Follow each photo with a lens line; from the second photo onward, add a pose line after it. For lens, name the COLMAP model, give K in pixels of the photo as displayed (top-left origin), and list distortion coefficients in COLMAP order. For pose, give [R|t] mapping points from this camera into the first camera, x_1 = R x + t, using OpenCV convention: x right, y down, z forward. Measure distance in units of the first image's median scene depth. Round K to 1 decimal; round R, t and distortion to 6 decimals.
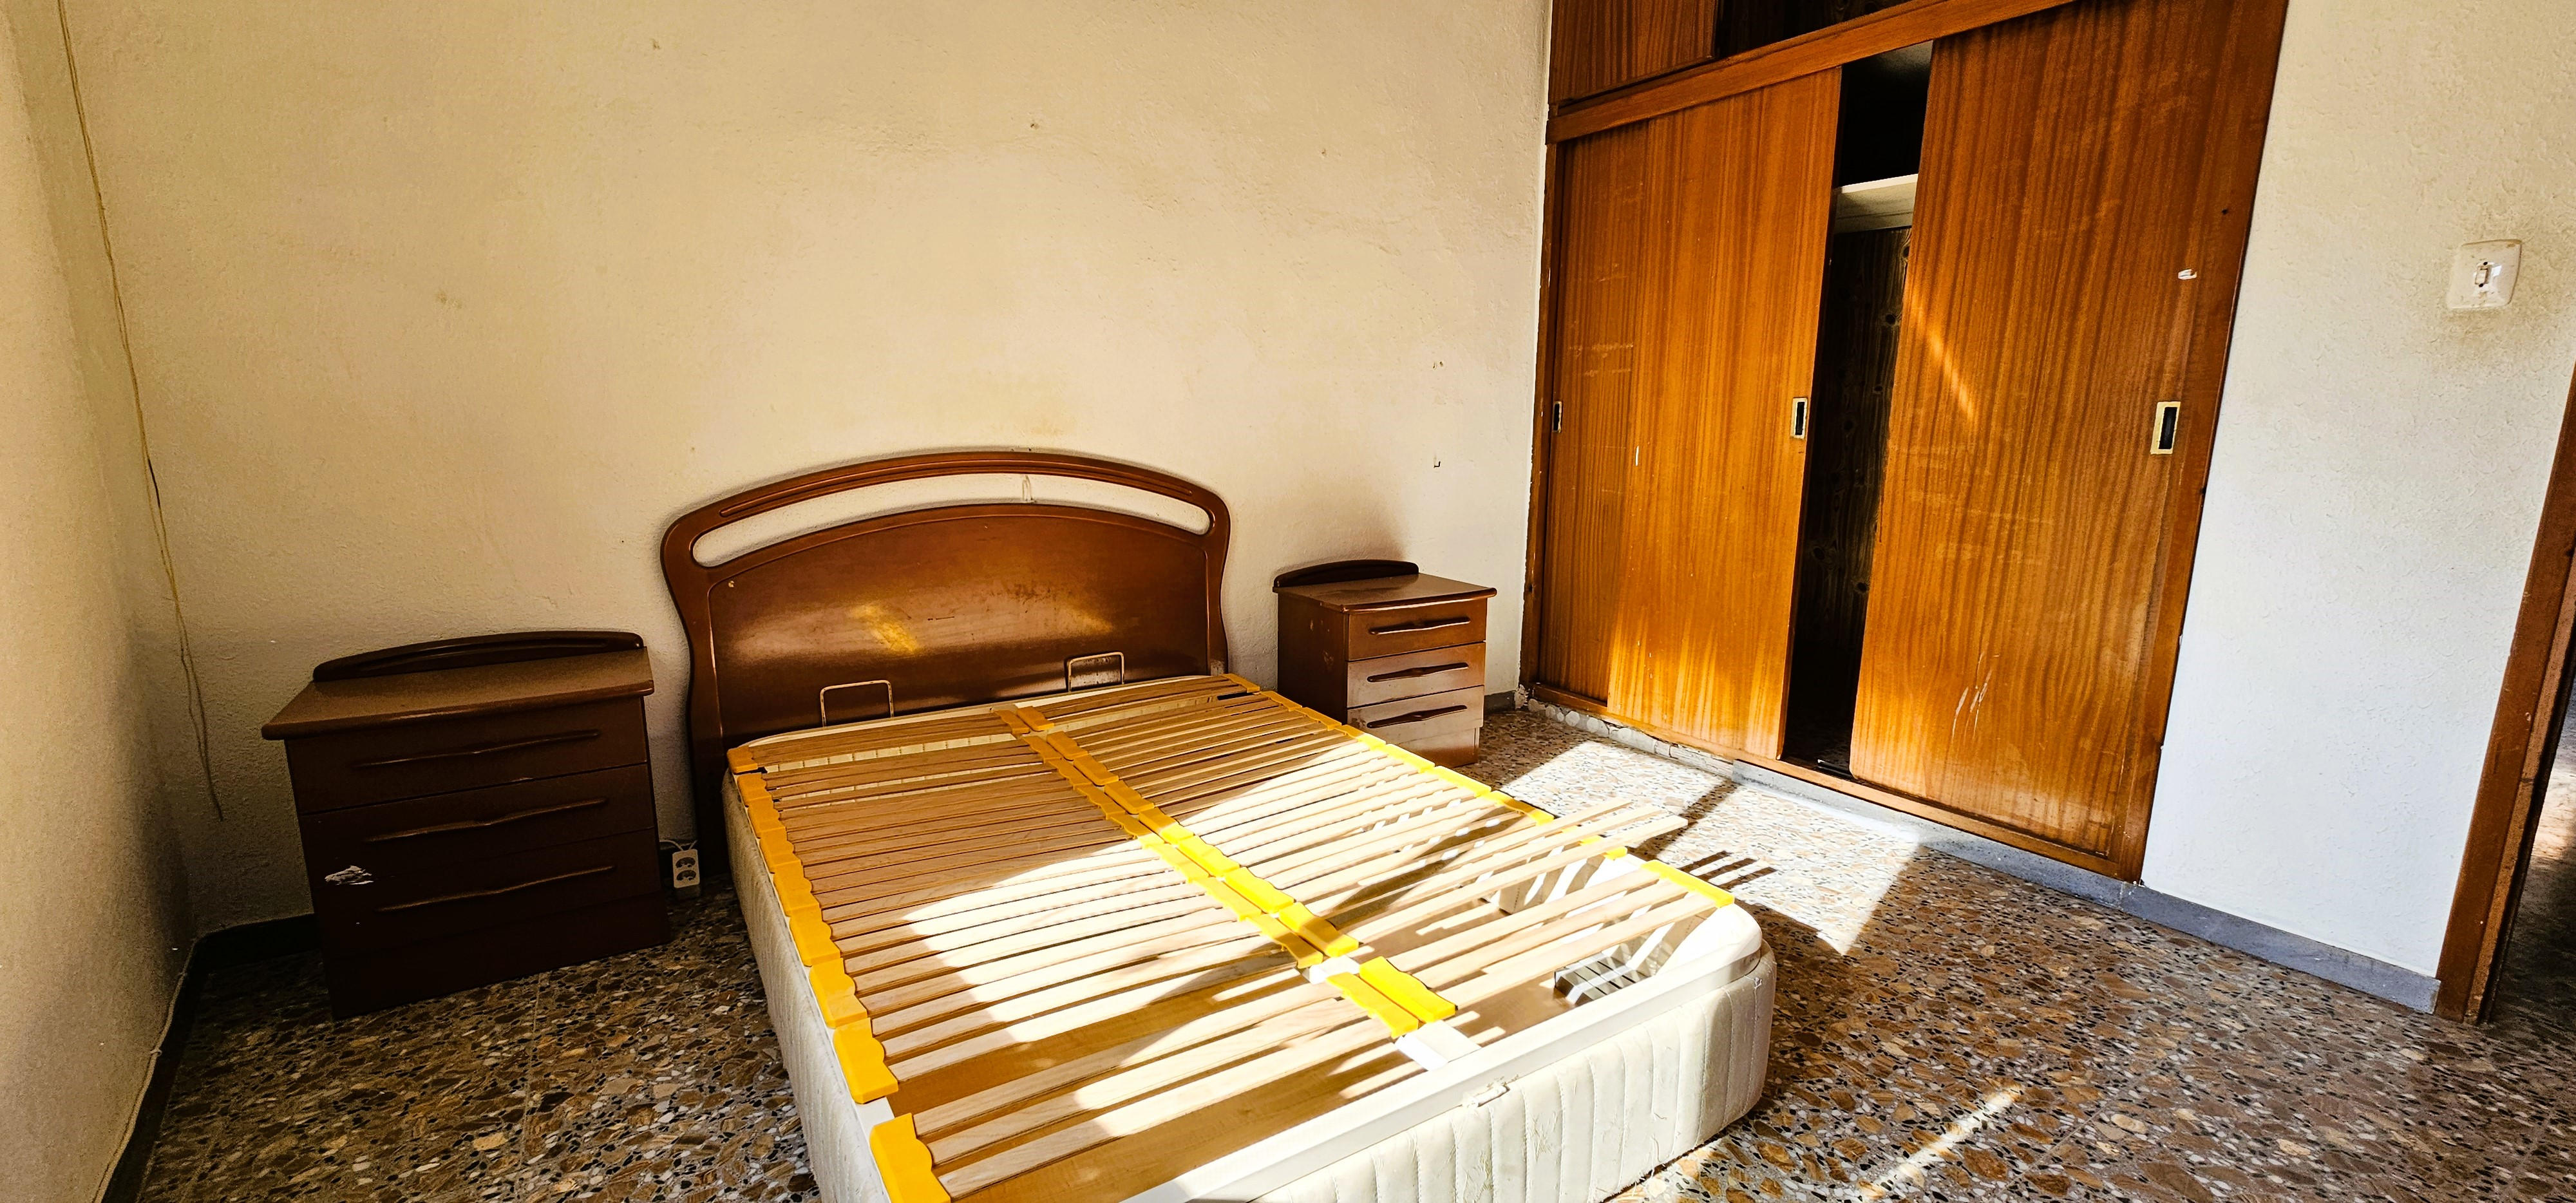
lens RADIAL K [[1053.8, 0, 1282.5], [0, 1053.8, 606.7], [0, 0, 1]] dist [0.001038, 0.000102]
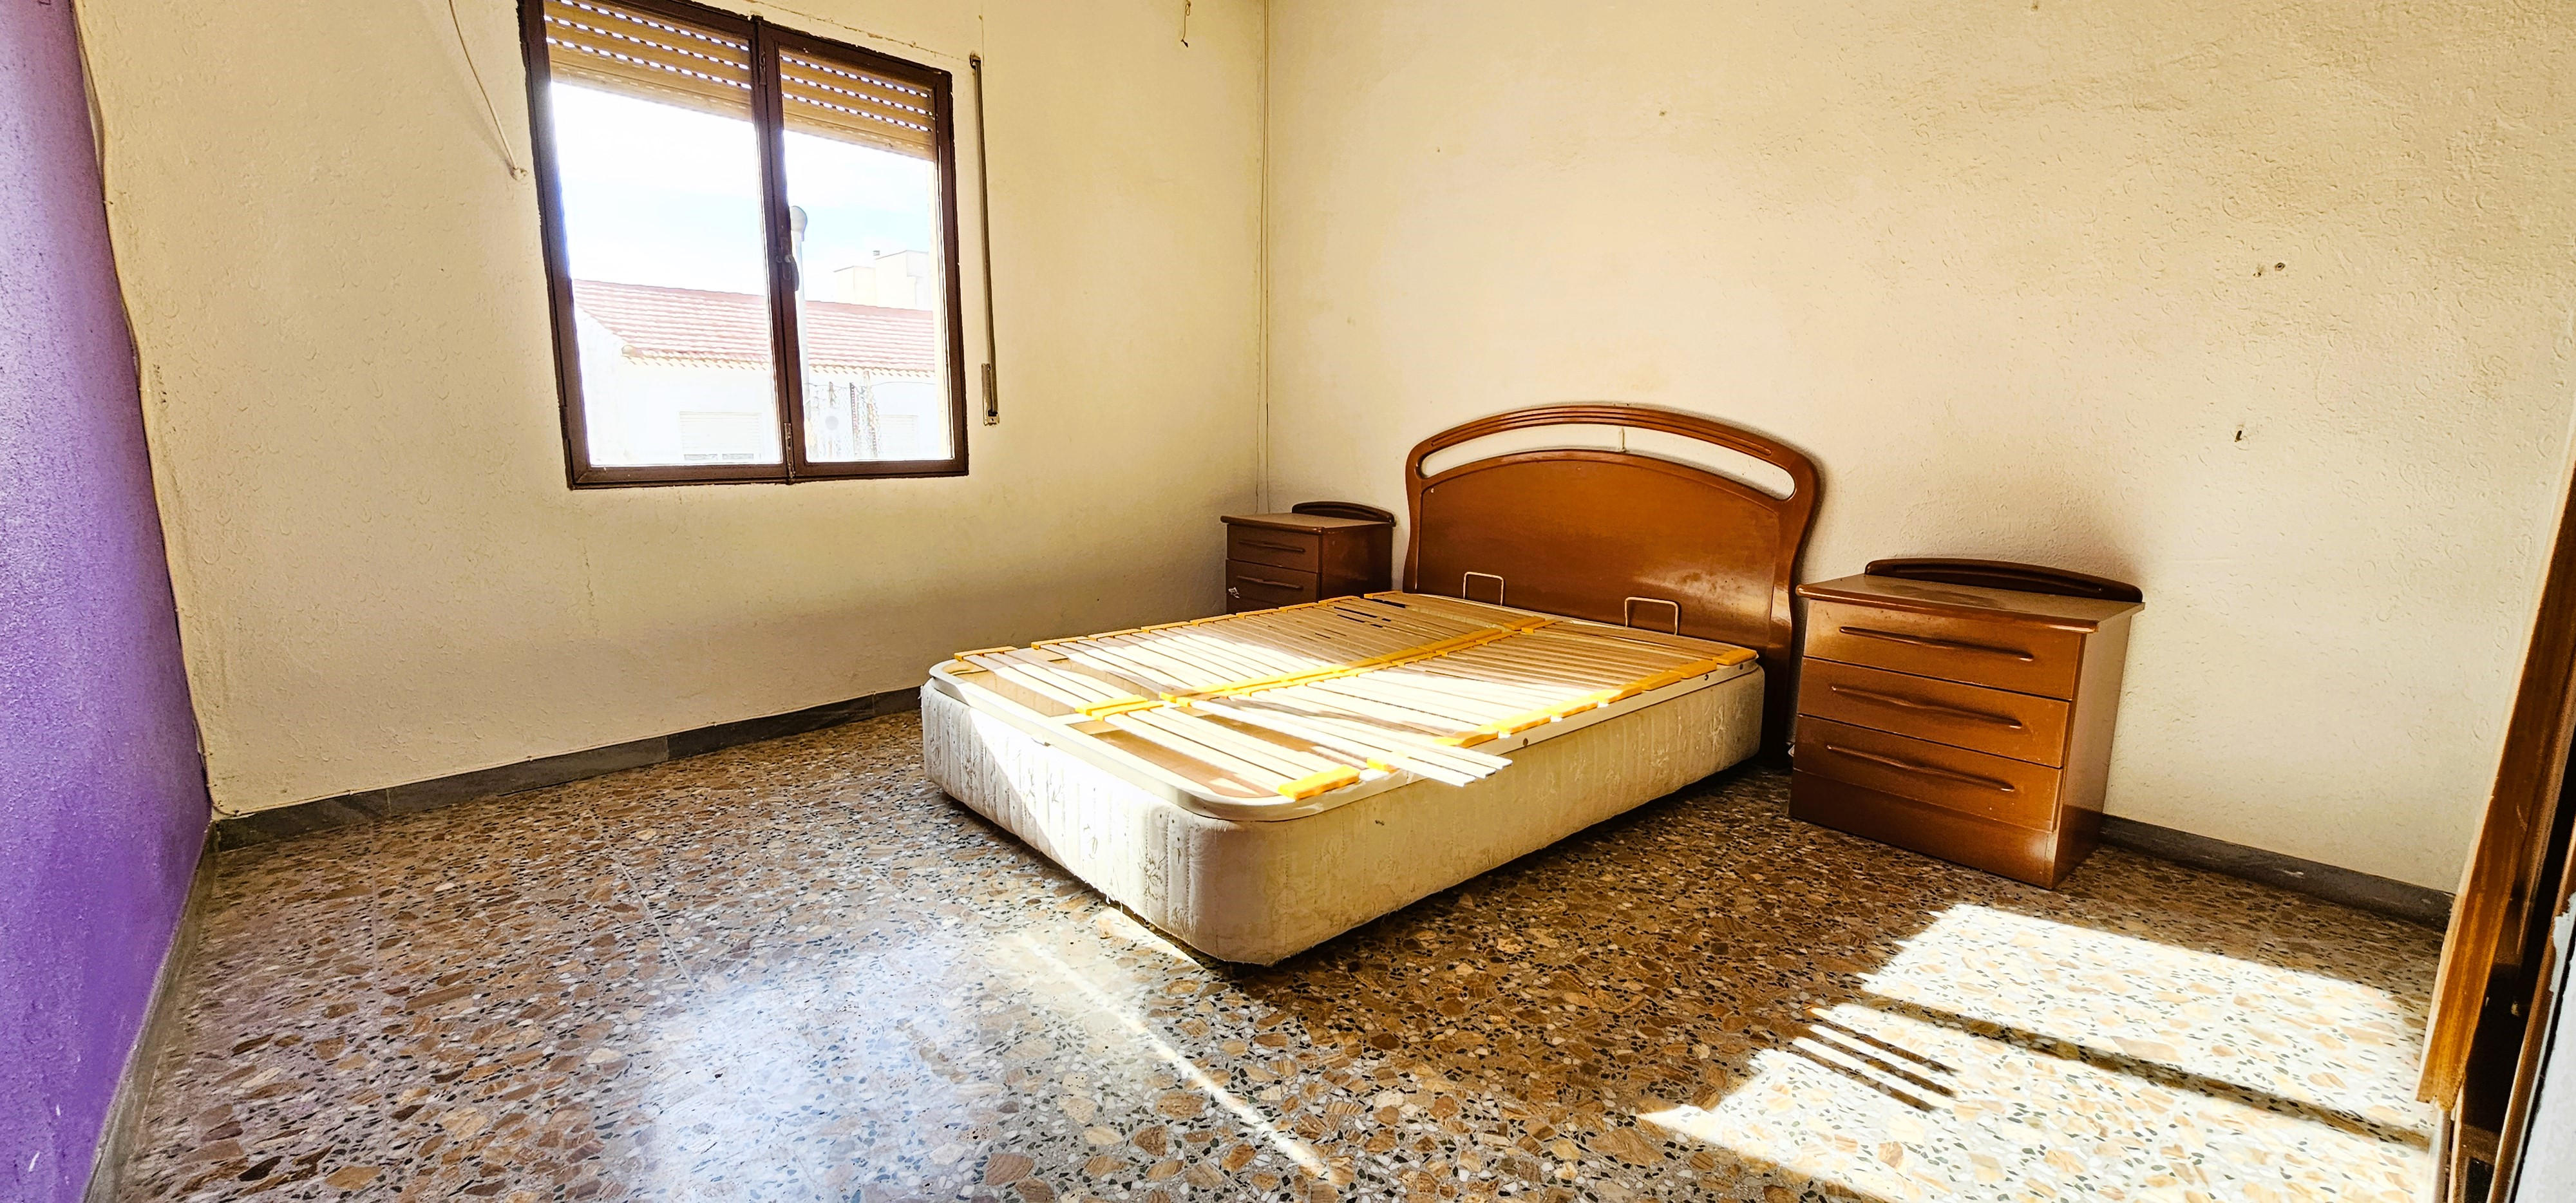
lens RADIAL K [[1053.8, 0, 1282.5], [0, 1053.8, 606.7], [0, 0, 1]] dist [0.001038, 0.000102]
pose [[0.147309, 0.166227, -0.975022, 0.920799], [-0.191536, 0.971911, 0.136759, -0.023616], [0.970368, 0.166606, 0.175009, 0.521004]]
